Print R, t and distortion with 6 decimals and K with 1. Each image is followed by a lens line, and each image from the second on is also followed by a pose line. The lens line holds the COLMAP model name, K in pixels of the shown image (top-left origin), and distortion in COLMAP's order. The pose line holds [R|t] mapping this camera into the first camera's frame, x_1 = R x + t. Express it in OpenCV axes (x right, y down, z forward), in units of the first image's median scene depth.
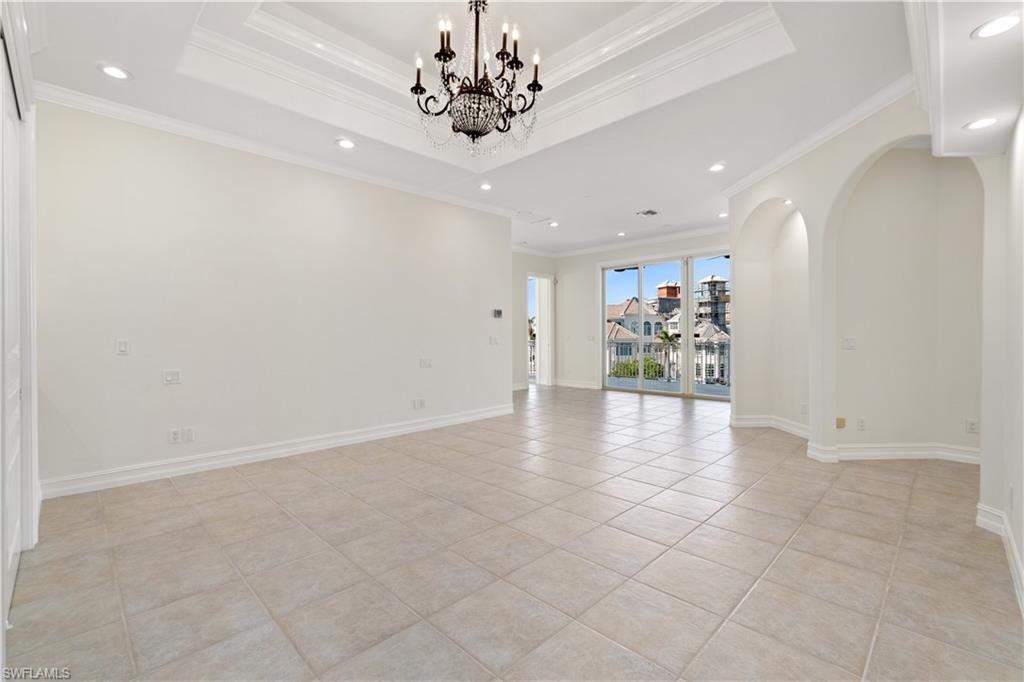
lens RADIAL K [[447.2, 0, 509.1], [0, 447.2, 336.7], [0, 0, 1]] dist [0.003681, 0.000872]
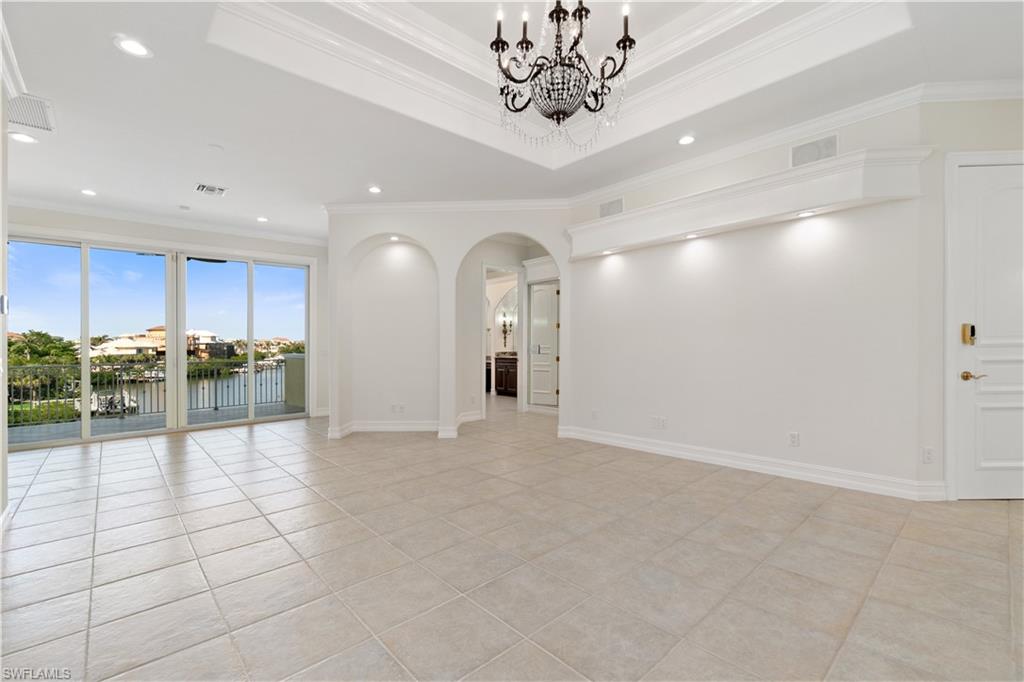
lens RADIAL K [[447.2, 0, 513.5], [0, 447.2, 344.5], [0, 0, 1]] dist [0.003681, 0.000872]
pose [[0.036577, 0.006323, 0.999311, -1.147022], [0.019971, 0.999776, -0.007057, 0.002936], [-0.999131, 0.020216, 0.036443, 1.263816]]
